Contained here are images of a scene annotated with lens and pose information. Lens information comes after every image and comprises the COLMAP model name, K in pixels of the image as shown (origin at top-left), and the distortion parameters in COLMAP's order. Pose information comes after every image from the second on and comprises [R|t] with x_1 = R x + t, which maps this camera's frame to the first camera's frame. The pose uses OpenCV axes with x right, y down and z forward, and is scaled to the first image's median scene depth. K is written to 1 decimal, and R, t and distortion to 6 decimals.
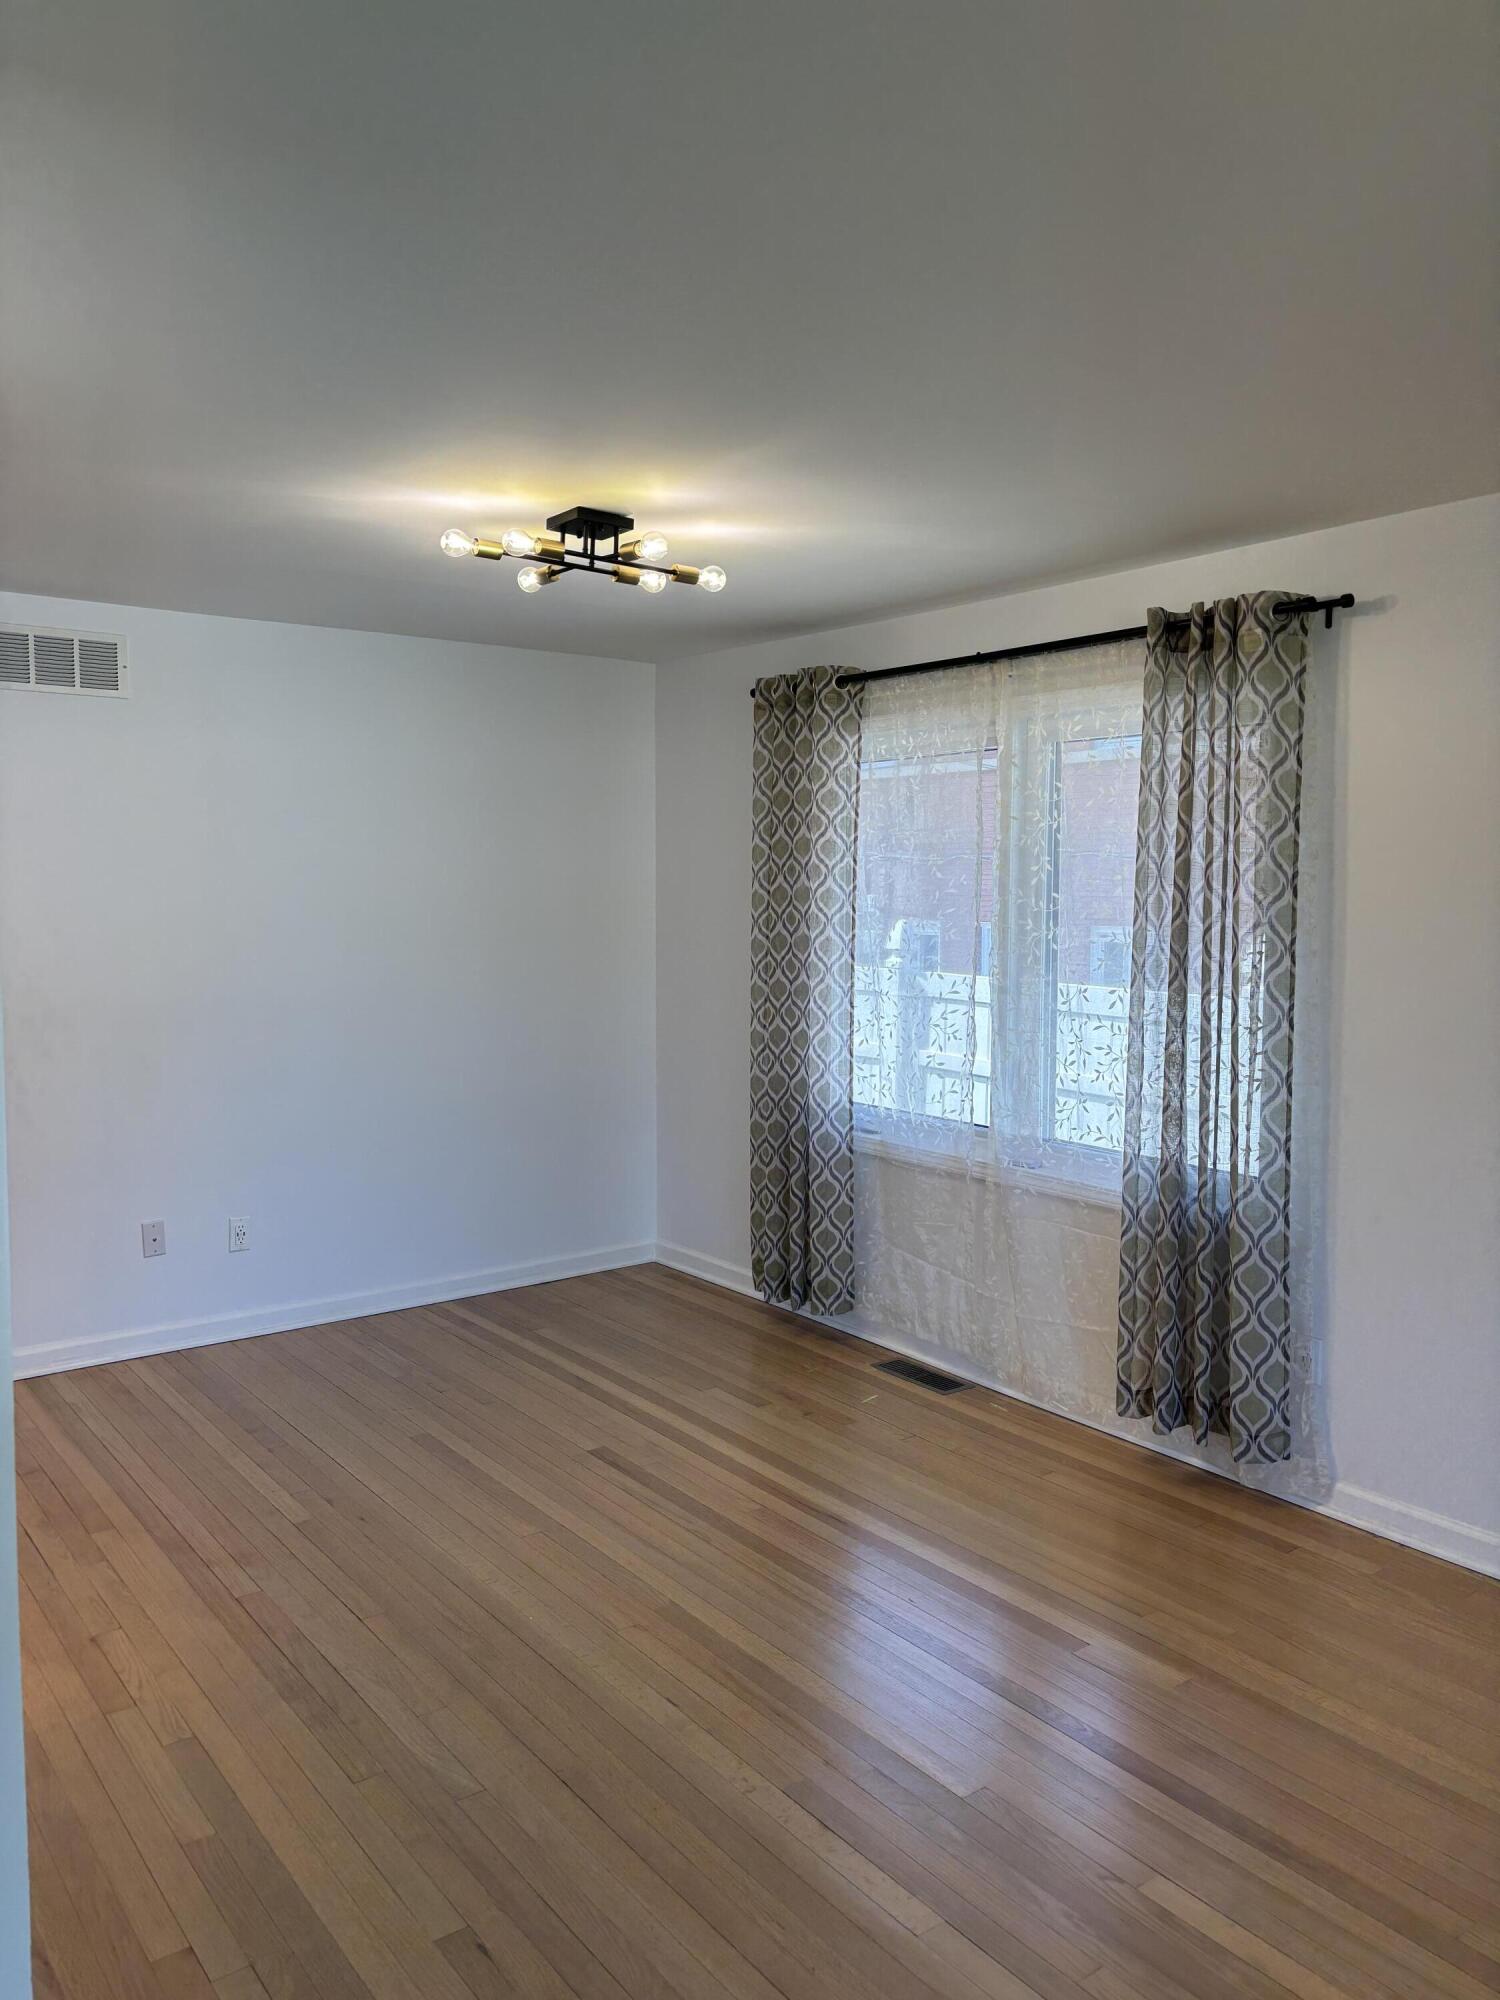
lens RADIAL K [[1492.0, 0, 751.9], [0, 1492.0, 881.9], [0, 0, 1]] dist [-0.051273, -0.002675]
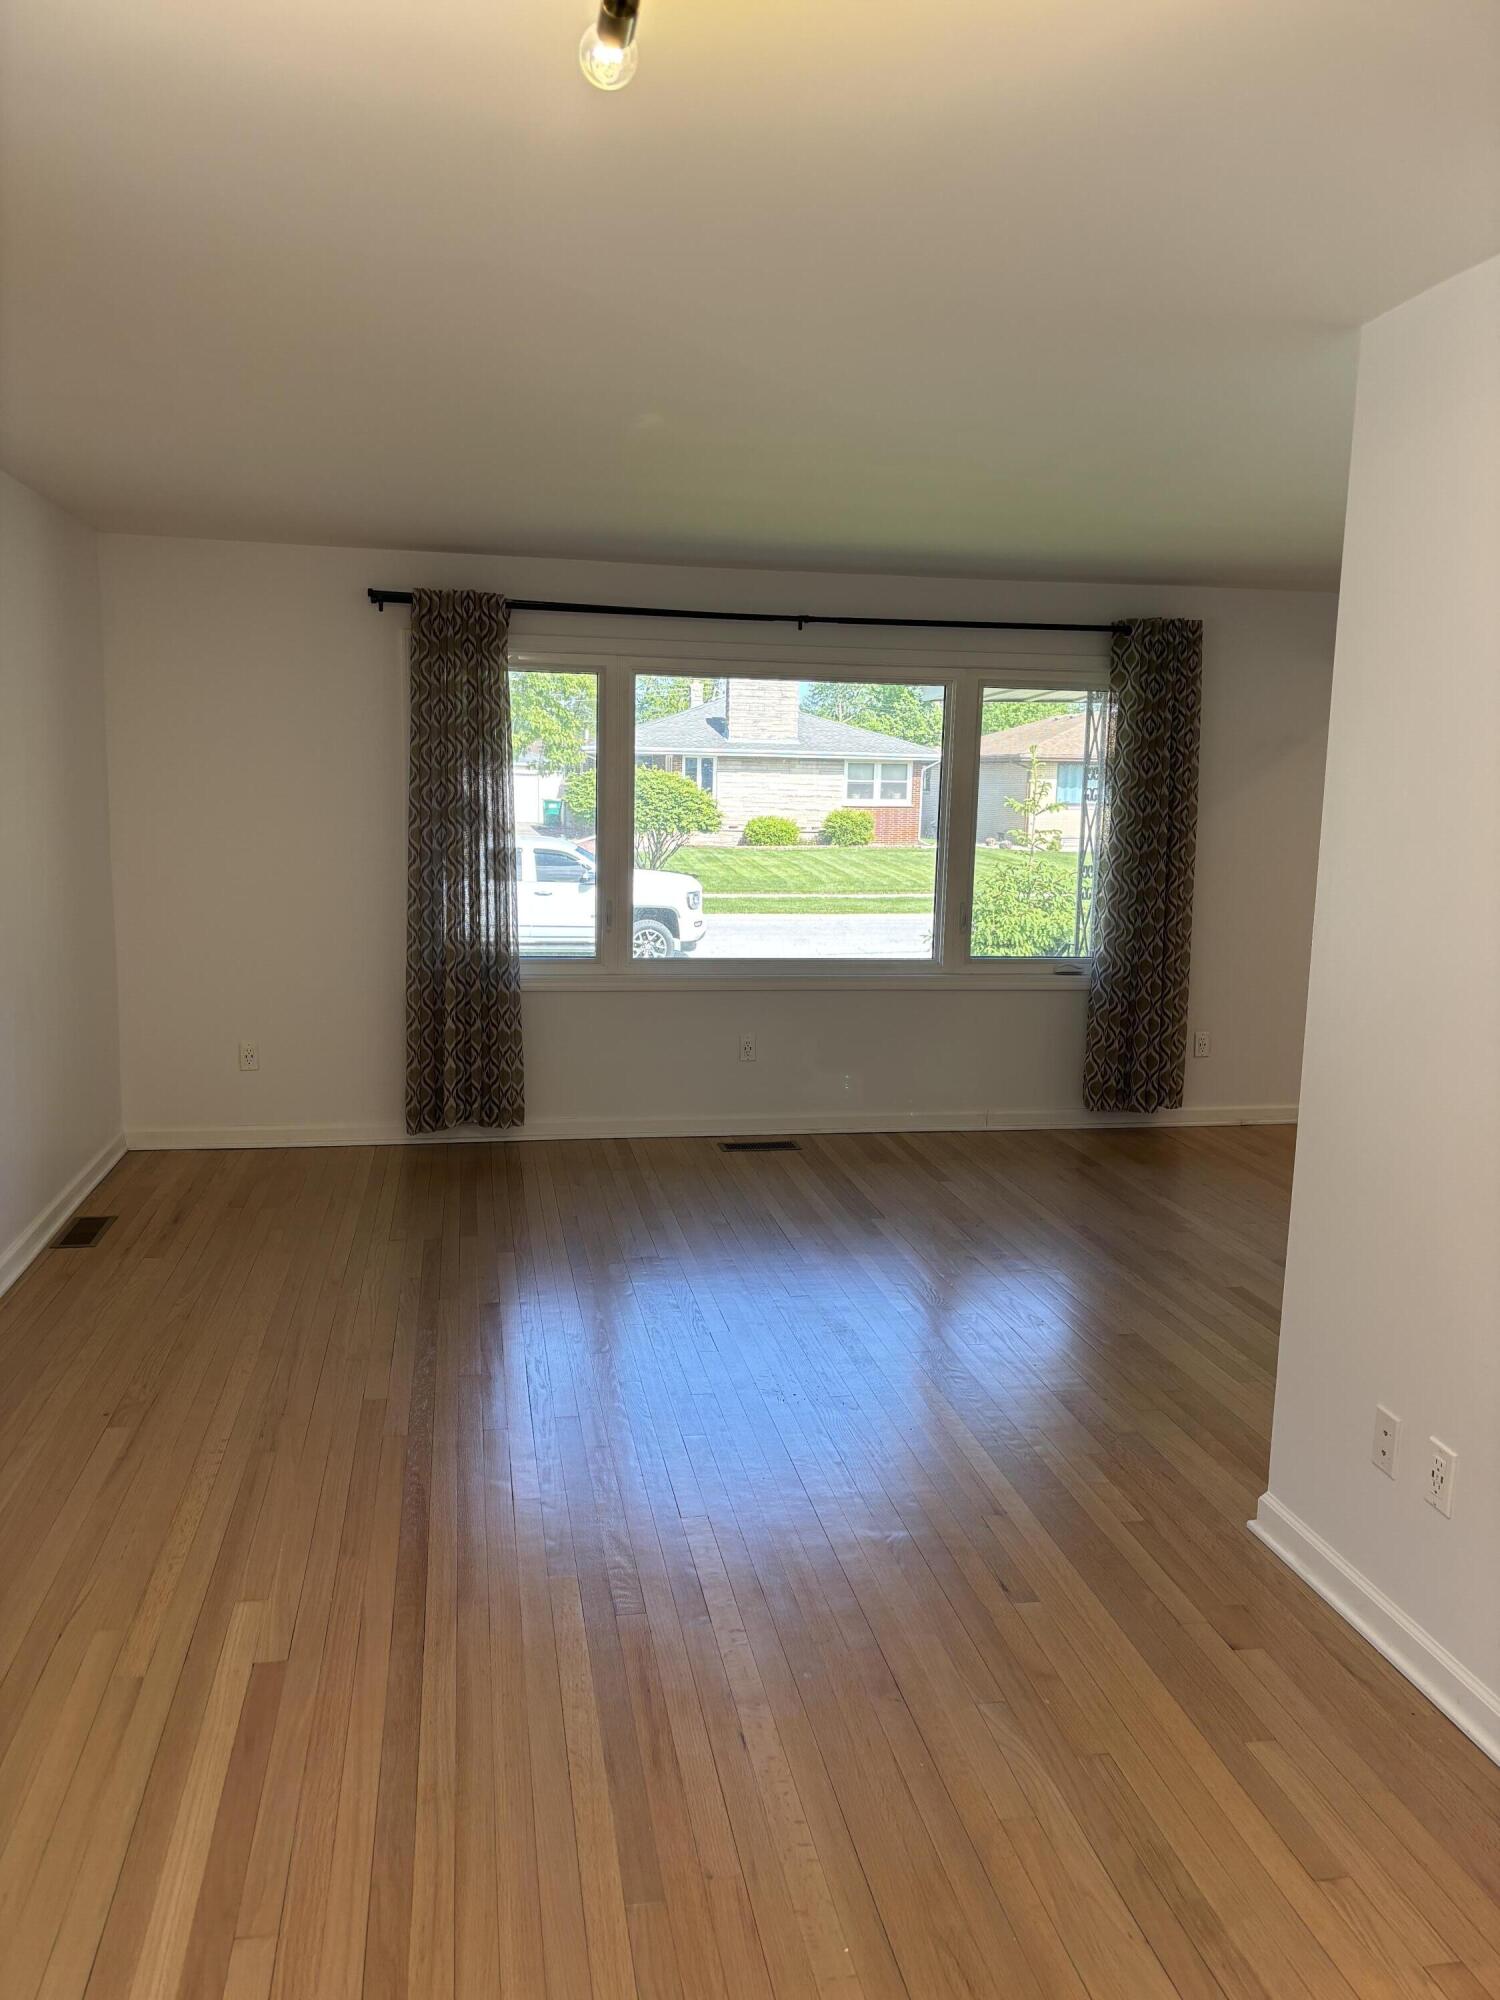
lens RADIAL K [[1515.9, 0, 740.5], [0, 1515.9, 994.4], [0, 0, 1]] dist [0.051922, -0.049655]
pose [[-0.896011, -0.093242, 0.434132, -0.397013], [-0.021922, 0.985800, 0.166484, -0.021640], [-0.443491, 0.139654, -0.885332, 1.711417]]
